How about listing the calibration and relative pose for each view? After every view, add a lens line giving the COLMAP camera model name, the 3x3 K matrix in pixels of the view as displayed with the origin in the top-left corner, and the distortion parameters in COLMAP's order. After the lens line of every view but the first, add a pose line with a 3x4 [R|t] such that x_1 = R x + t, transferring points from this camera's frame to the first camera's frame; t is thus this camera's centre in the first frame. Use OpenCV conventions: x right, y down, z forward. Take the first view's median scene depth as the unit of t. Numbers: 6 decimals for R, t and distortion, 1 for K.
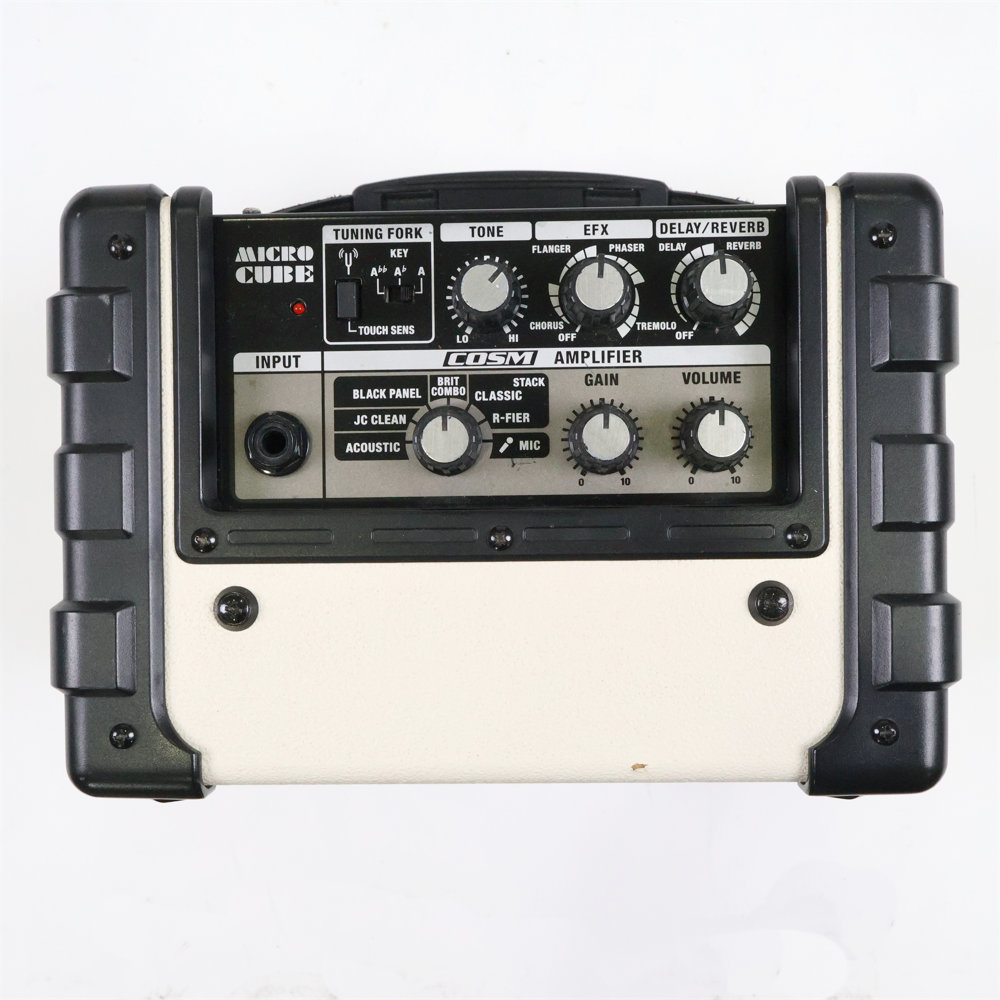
lens RADIAL K [[1283.4, 0, 500.0], [0, 1283.4, 500.0], [0, 0, 1]] dist [0.002139, 0.003414]
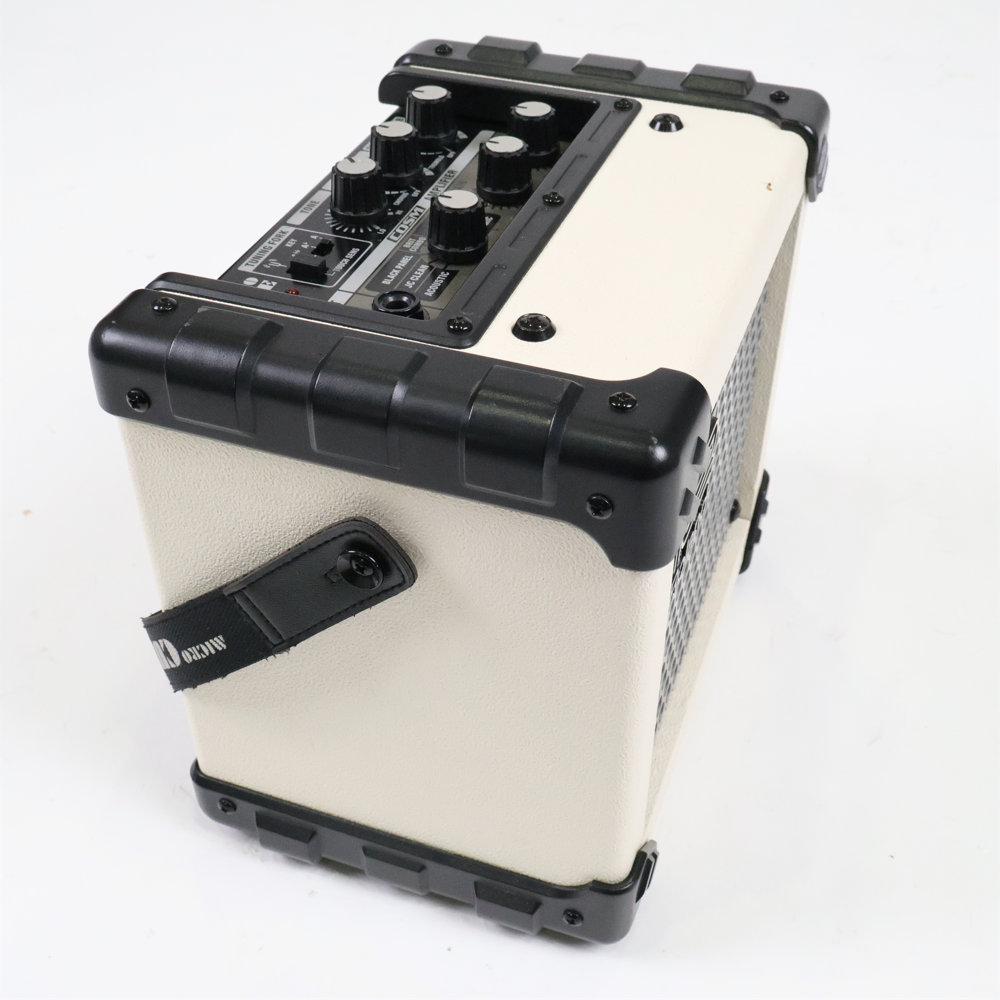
lens RADIAL K [[1283.4, 0, 500.0], [0, 1283.4, 500.0], [0, 0, 1]] dist [0.002139, 0.003414]
pose [[0.359114, -0.587069, 0.725525, -1.000972], [0.930995, 0.279870, -0.234354, 0.325535], [-0.065471, 0.759620, 0.647063, 0.412720]]
